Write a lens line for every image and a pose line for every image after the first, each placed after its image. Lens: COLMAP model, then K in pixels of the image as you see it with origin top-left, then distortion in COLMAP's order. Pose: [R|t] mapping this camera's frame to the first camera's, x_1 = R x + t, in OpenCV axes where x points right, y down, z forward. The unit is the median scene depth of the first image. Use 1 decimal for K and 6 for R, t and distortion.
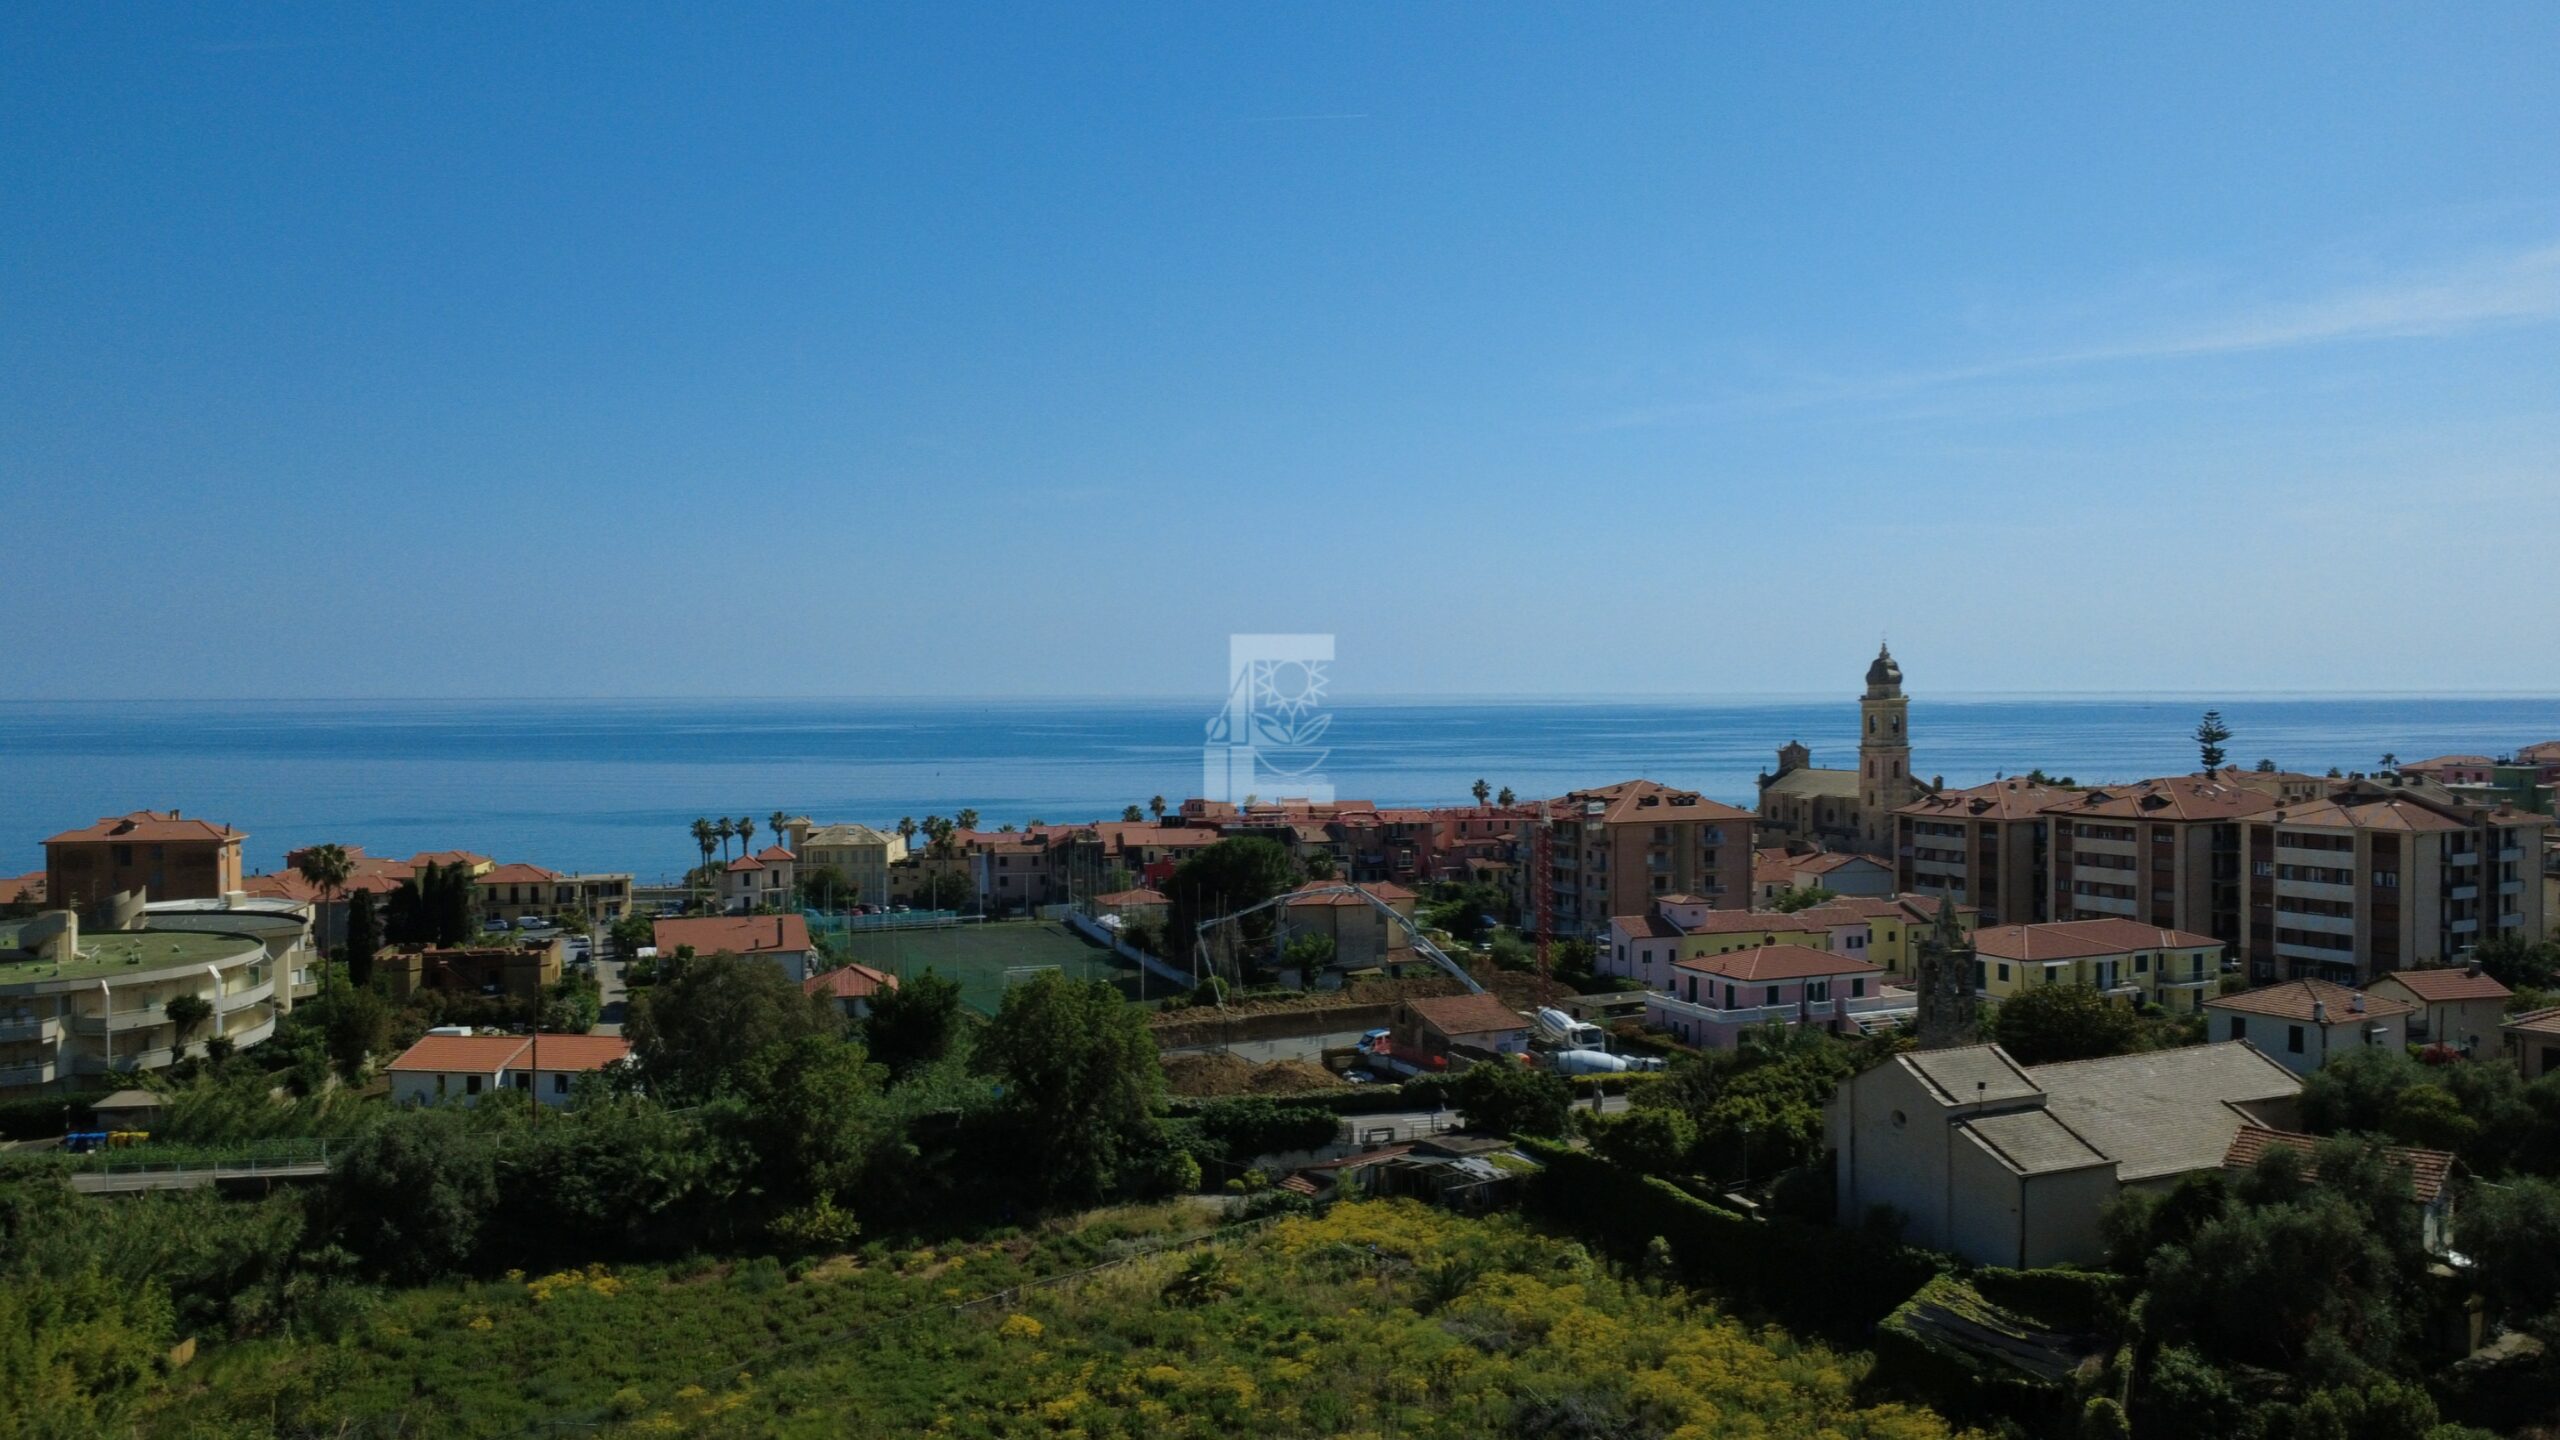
lens RADIAL K [[1874.9, 0, 1280.6], [0, 1874.9, 725.0], [0, 0, 1]] dist [-0.003916, 0.005247]
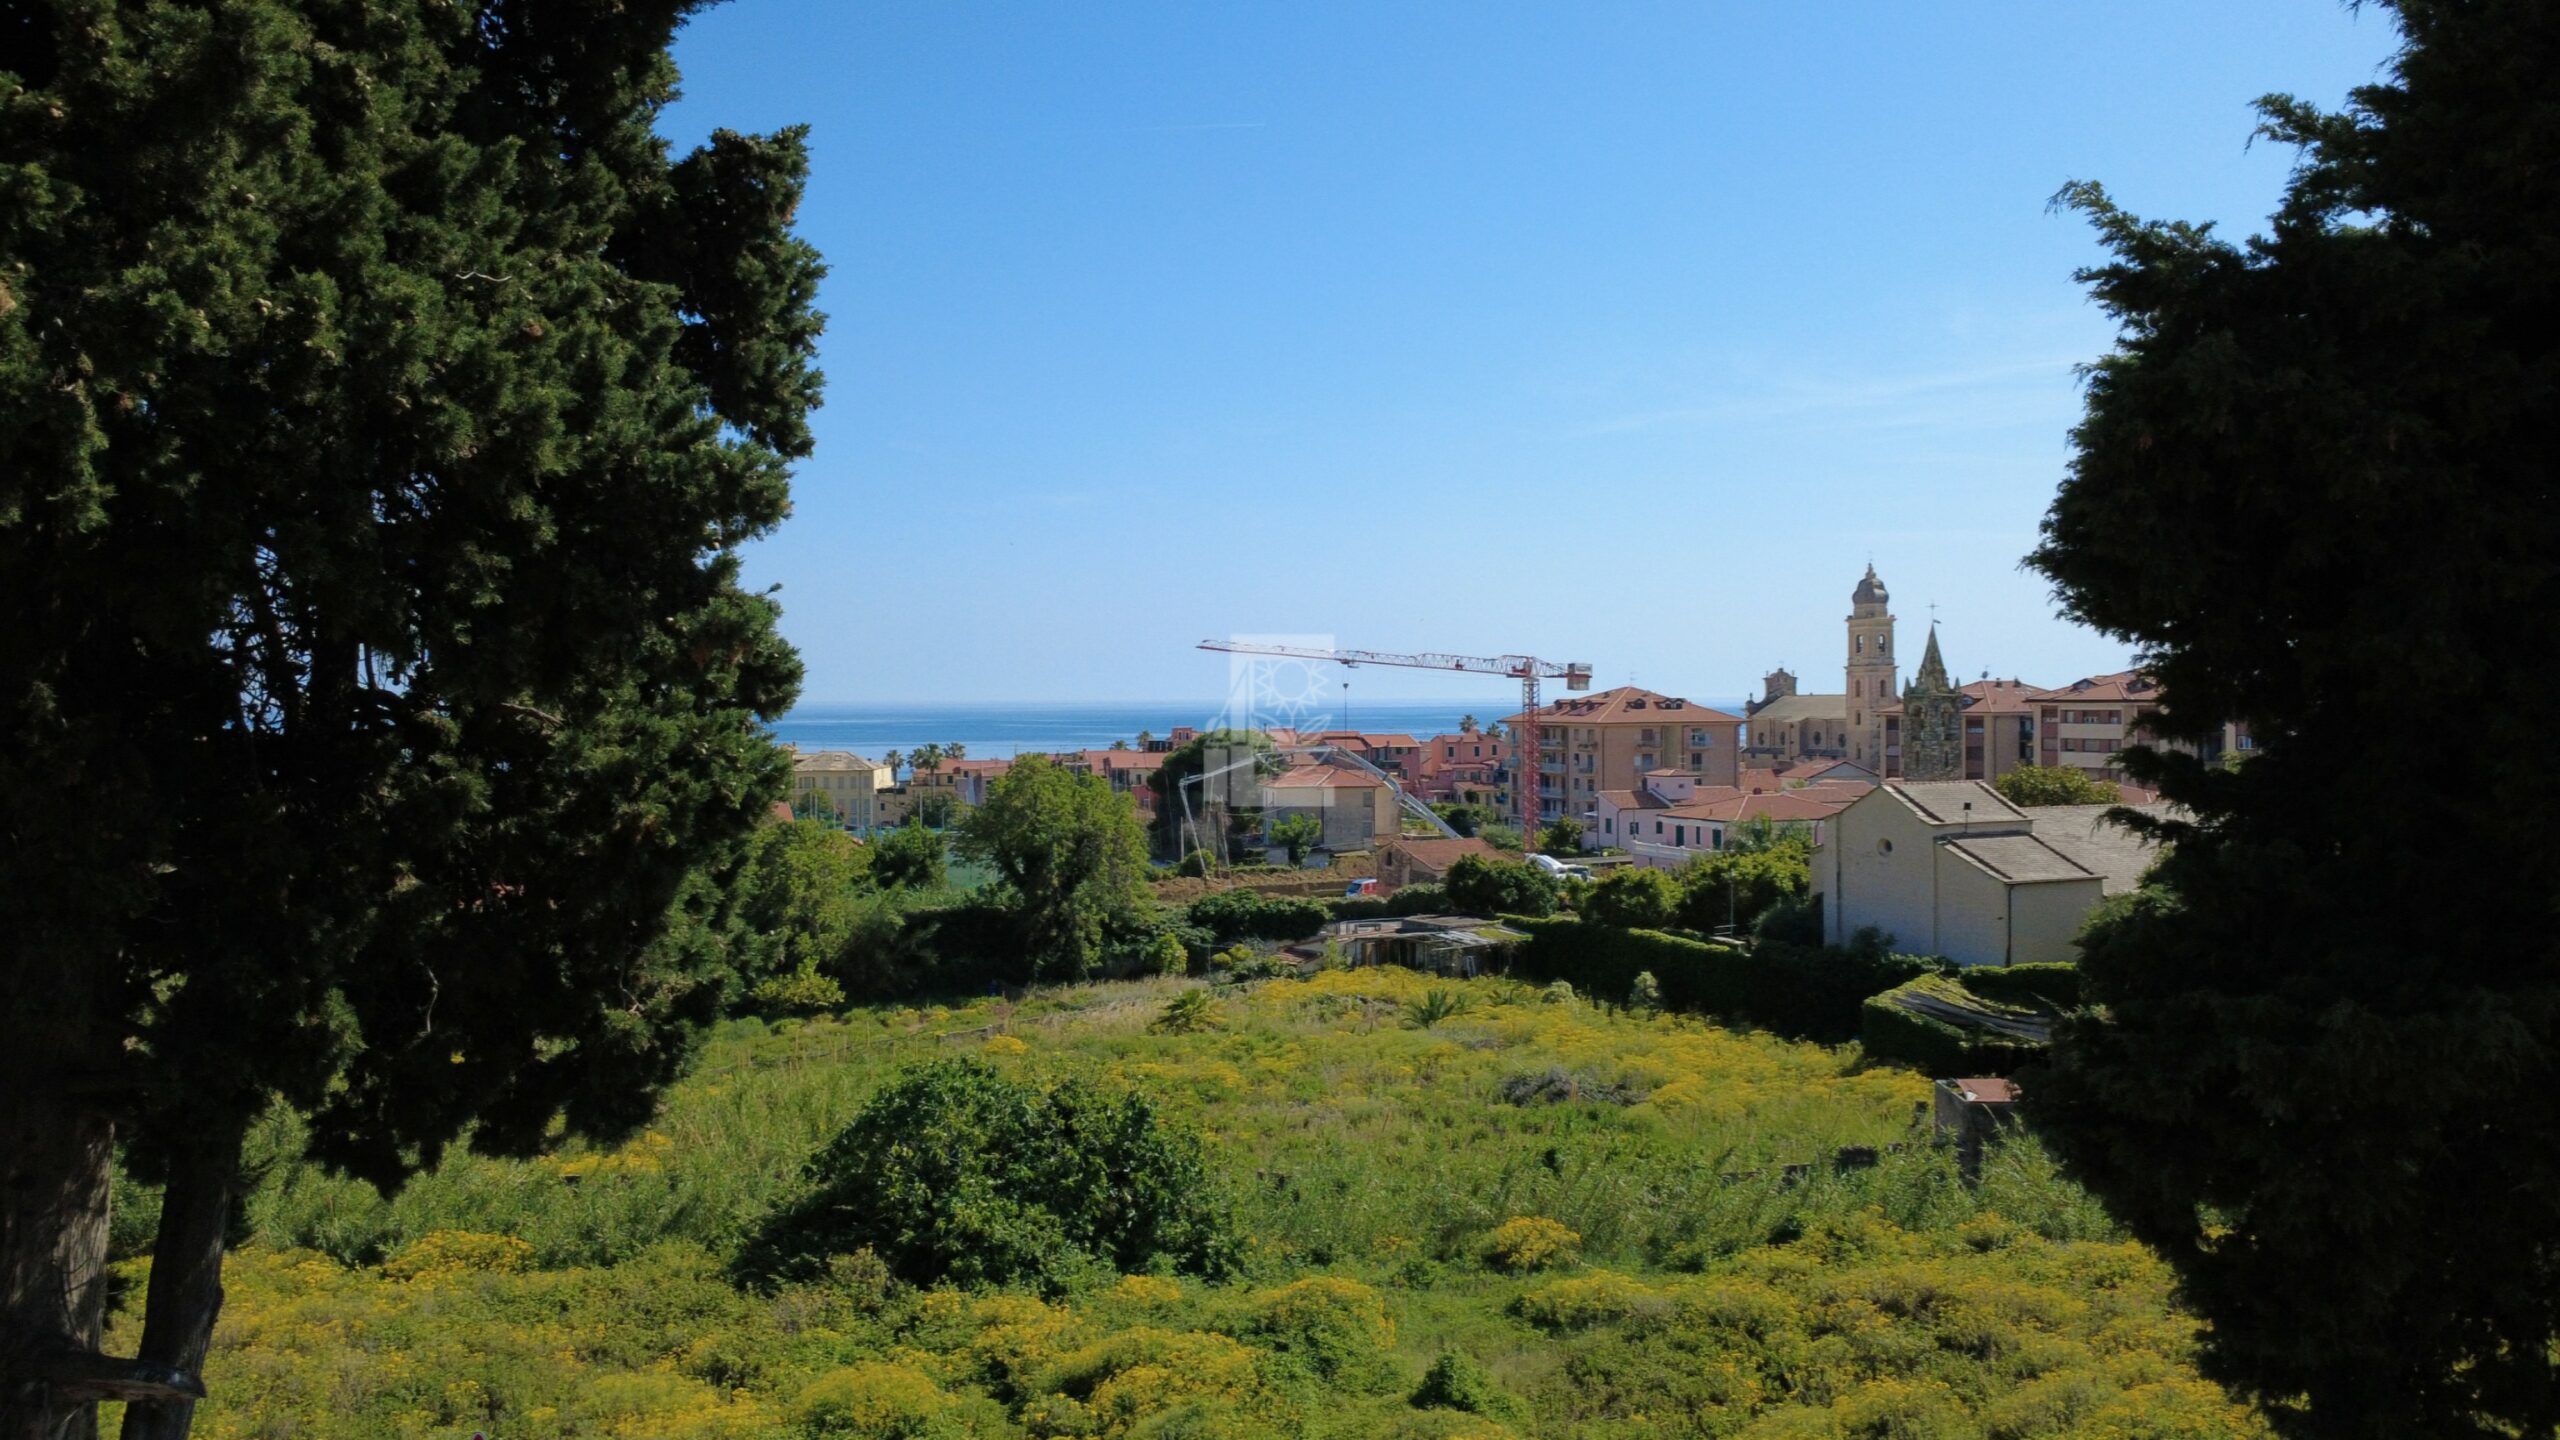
lens RADIAL K [[1874.9, 0, 1279.1], [0, 1874.9, 720.1], [0, 0, 1]] dist [-0.003916, 0.005247]
pose [[0.999985, 0.000552, 0.005465, 0.001021], [-0.000492, 0.999939, -0.011047, 0.121027], [-0.005471, 0.011044, 0.999924, 0.001289]]
